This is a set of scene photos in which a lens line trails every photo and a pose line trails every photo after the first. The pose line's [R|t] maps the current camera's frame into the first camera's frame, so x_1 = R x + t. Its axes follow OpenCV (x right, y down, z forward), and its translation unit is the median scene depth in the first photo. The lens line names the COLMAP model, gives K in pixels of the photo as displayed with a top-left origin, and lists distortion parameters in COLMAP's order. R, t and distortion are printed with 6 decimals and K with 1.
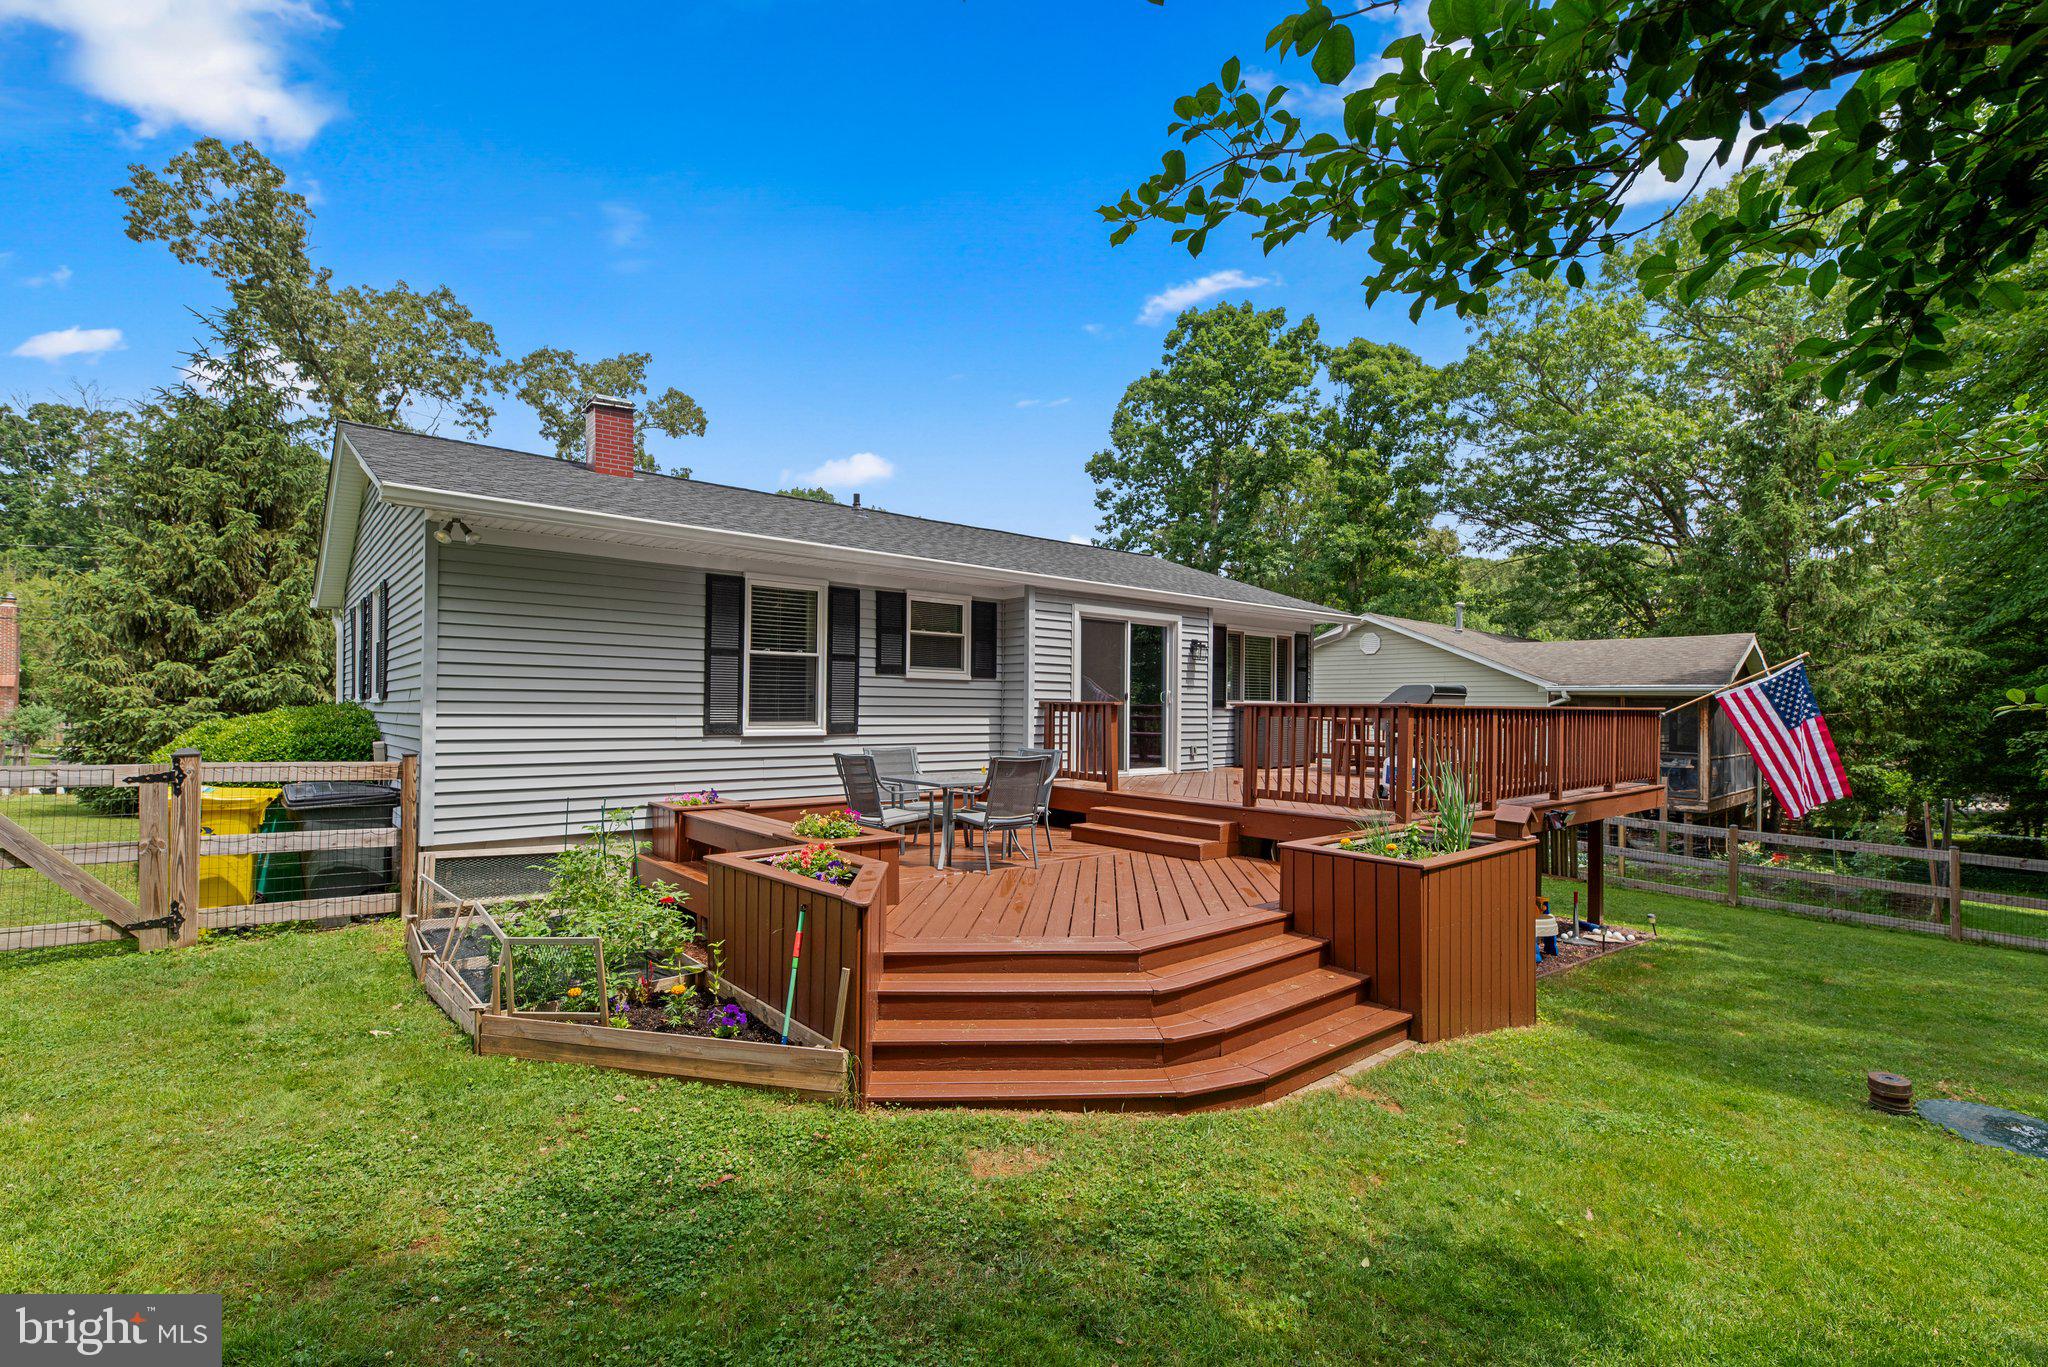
lens RADIAL K [[915.5, 0, 1029.9], [0, 915.5, 702.0], [0, 0, 1]] dist [0.000074, -0.000085]
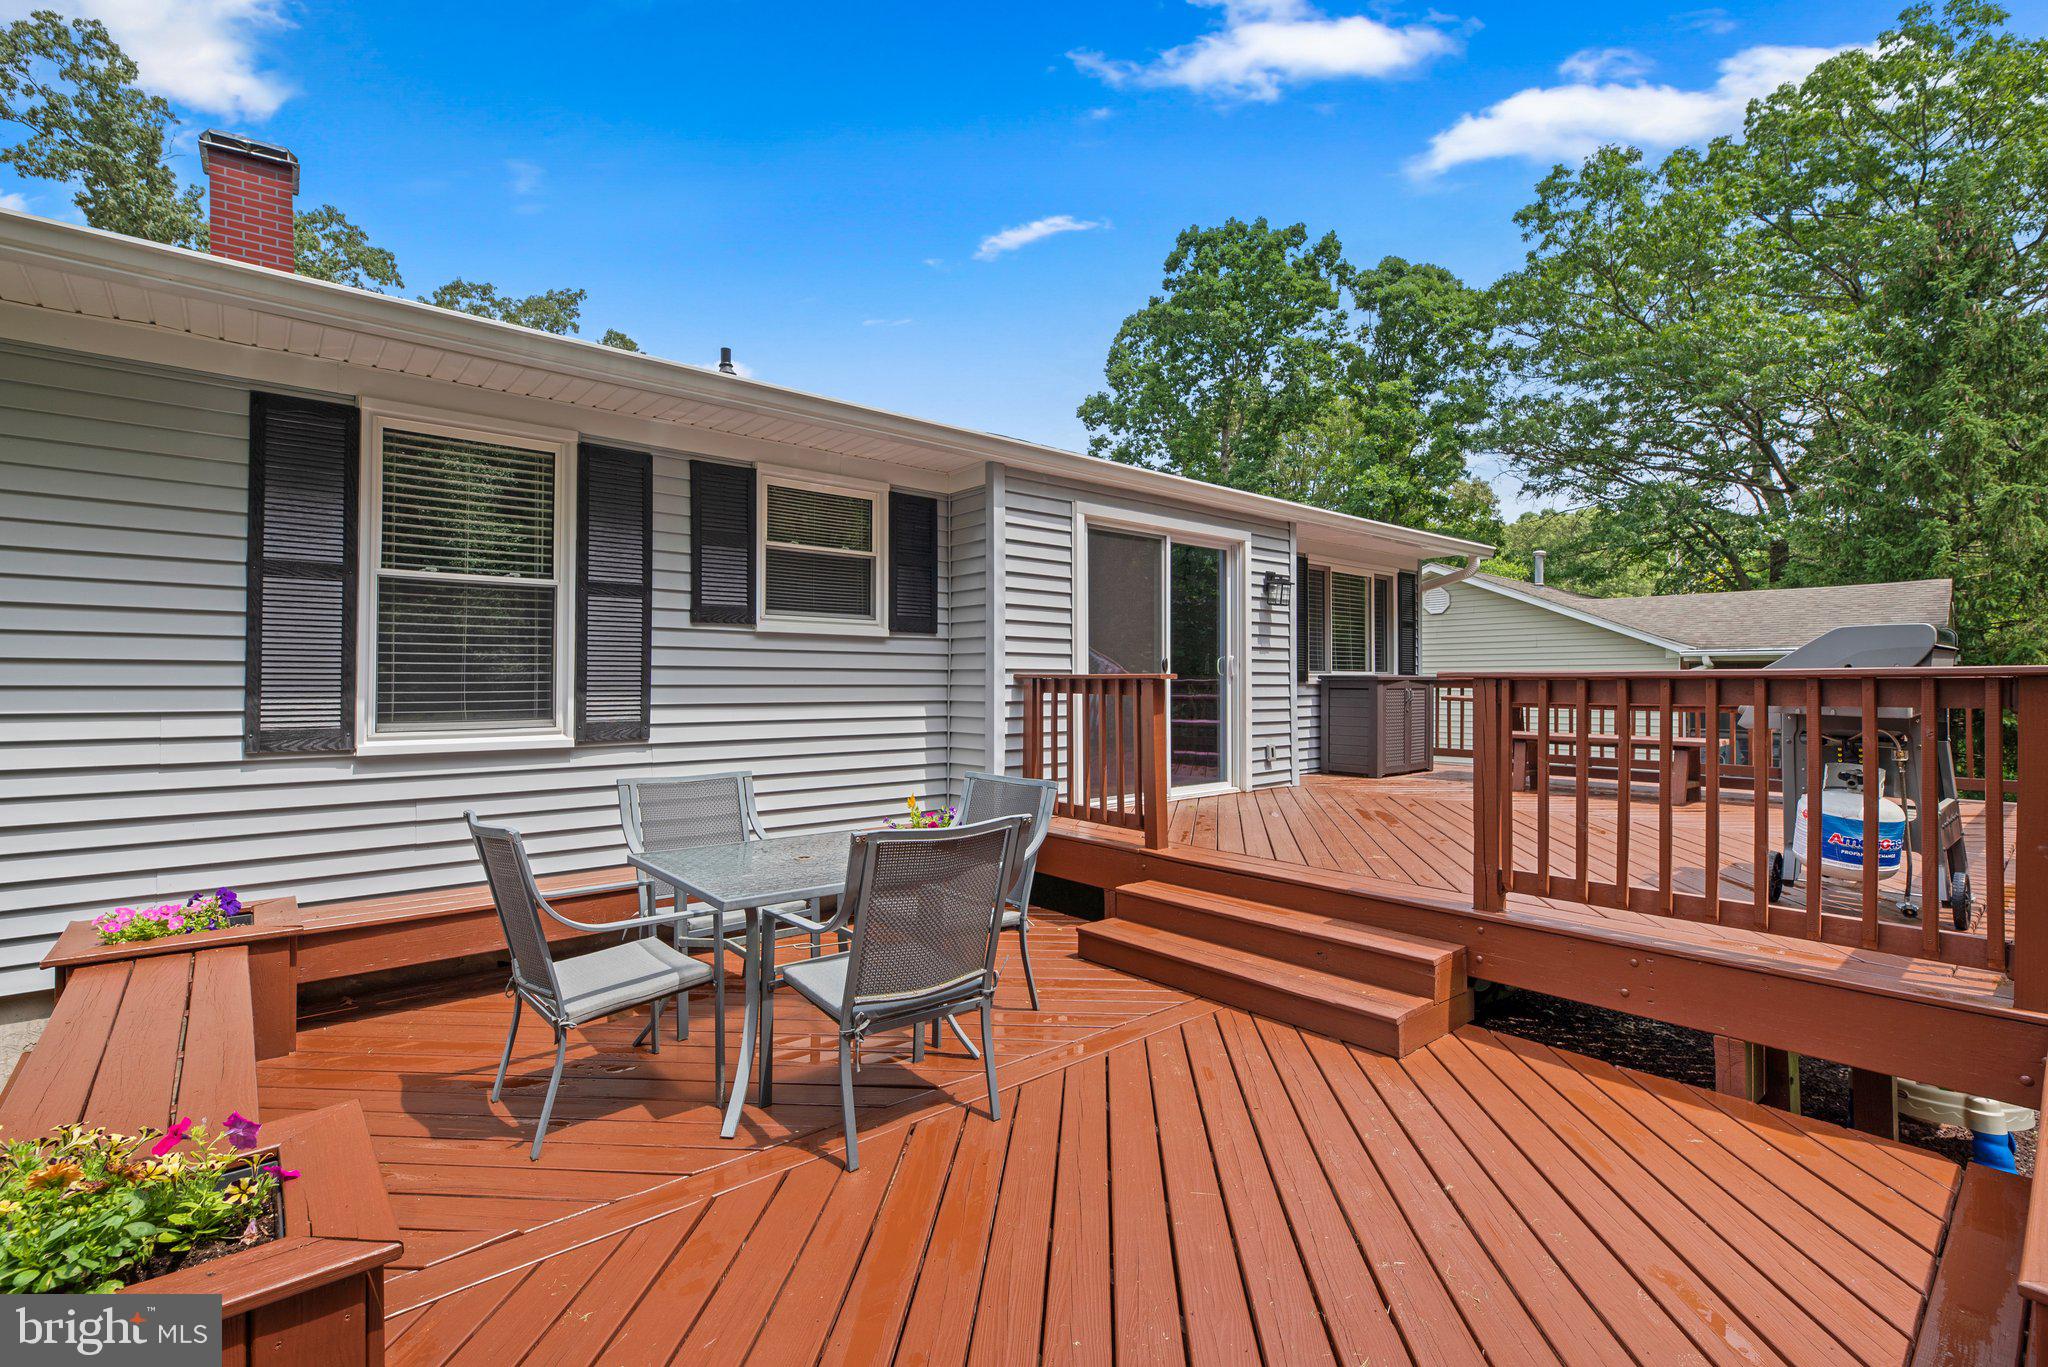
lens RADIAL K [[913.0, 0, 1022.4], [0, 913.0, 670.9], [0, 0, 1]] dist [0.000175, -0.000111]
pose [[0.999949, -0.009797, 0.002544, 0.011931], [0.009817, 0.999921, -0.007859, 0.001379], [-0.002467, 0.007883, 0.999966, 0.394750]]
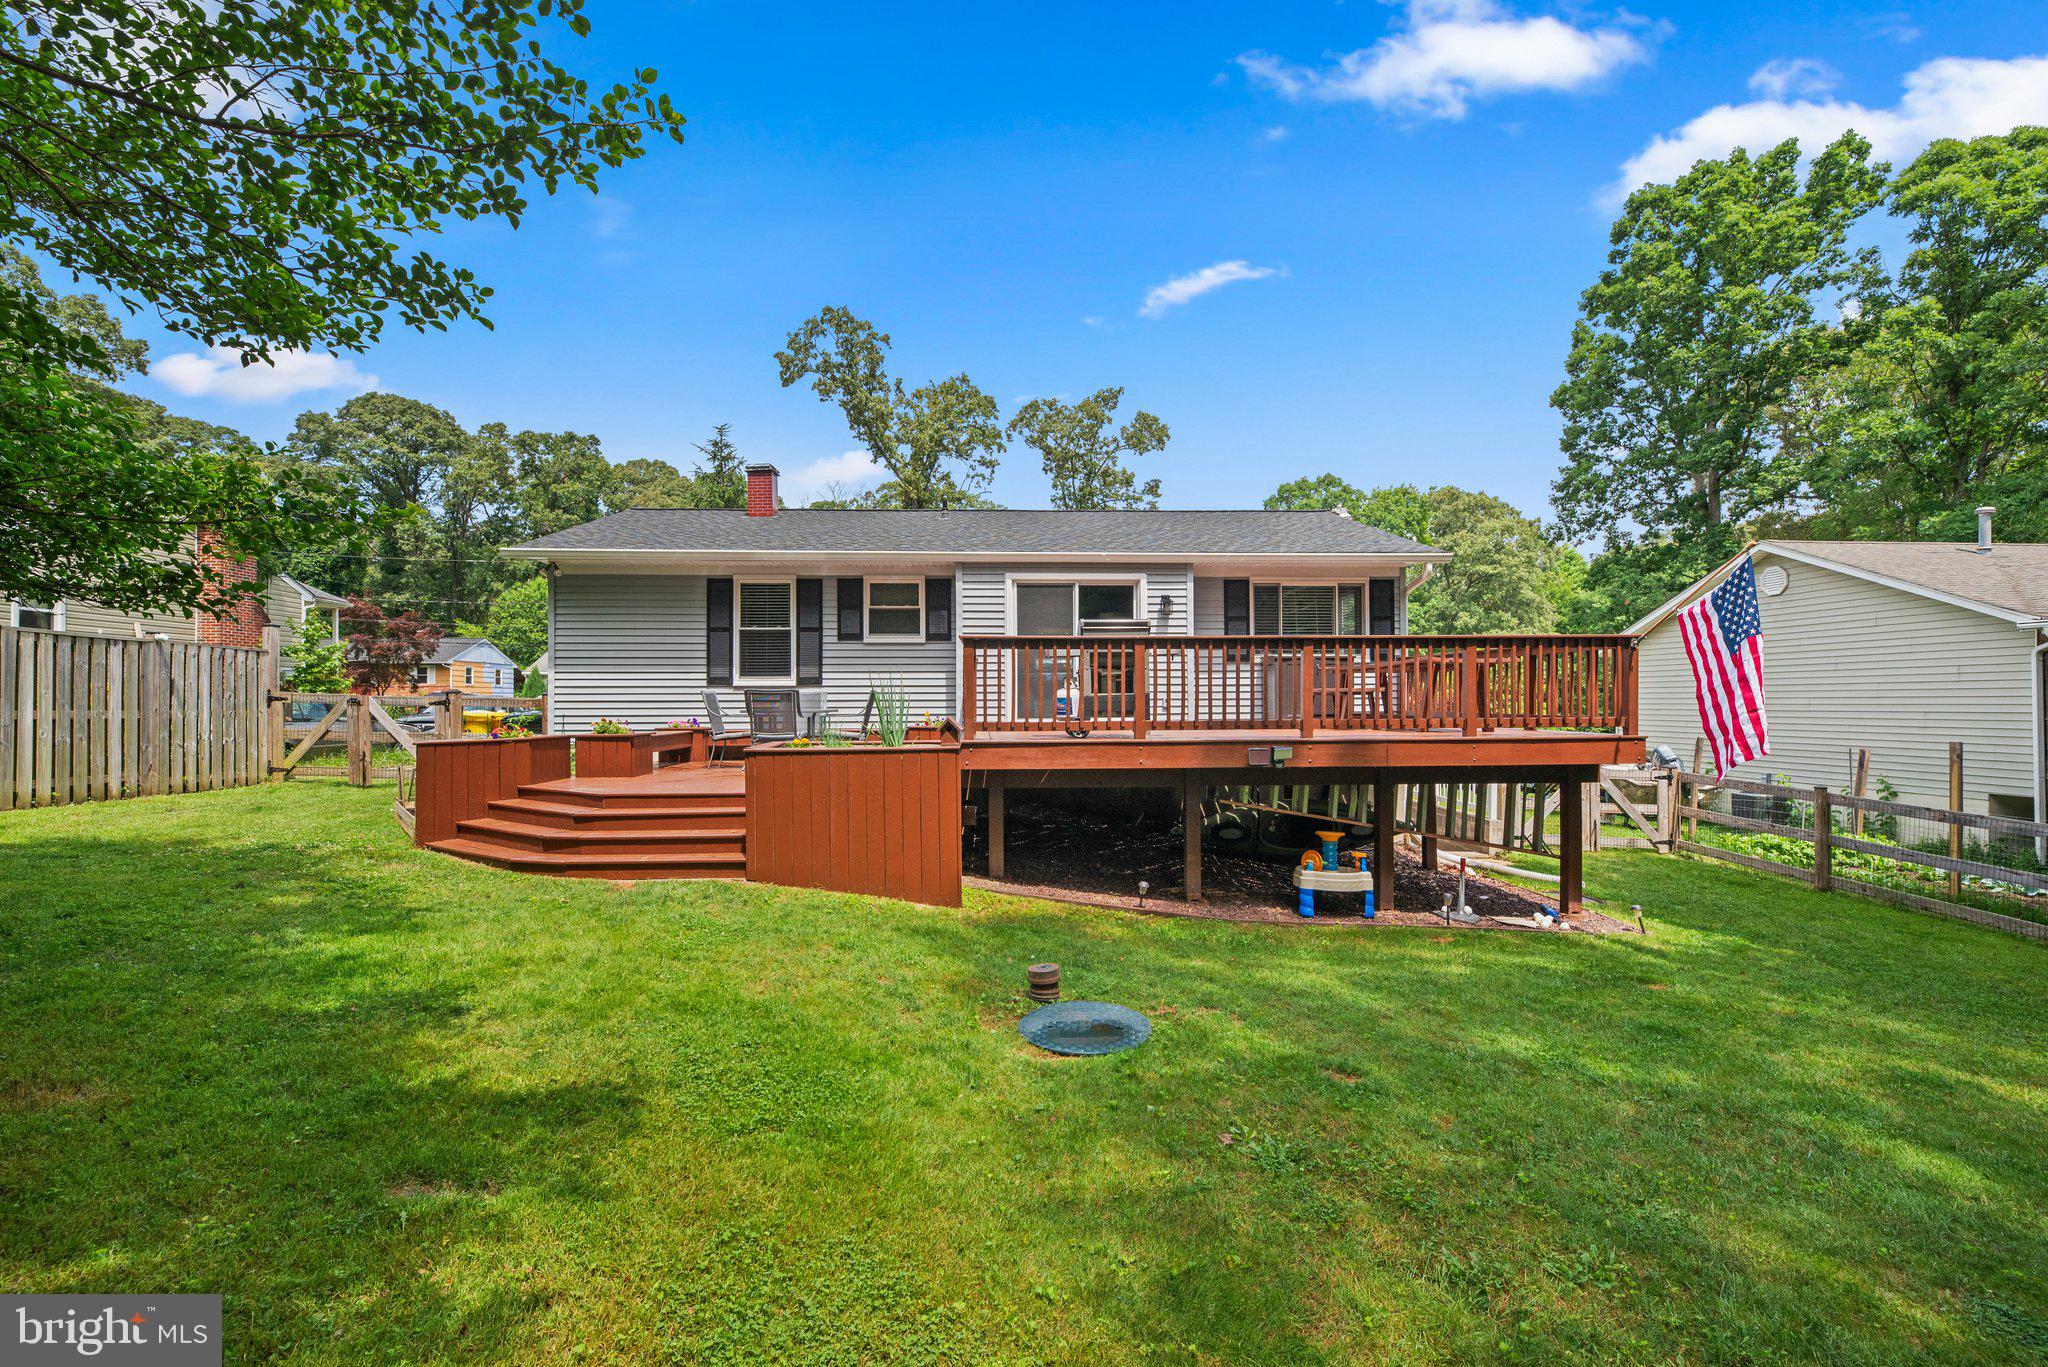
lens RADIAL K [[913.0, 0, 1022.4], [0, 913.0, 670.9], [0, 0, 1]] dist [0.000175, -0.000111]
pose [[0.782616, -0.030522, -0.621756, 0.697556], [0.013823, 0.999403, -0.031660, 0.047891], [0.622351, 0.016183, 0.782571, 0.100829]]
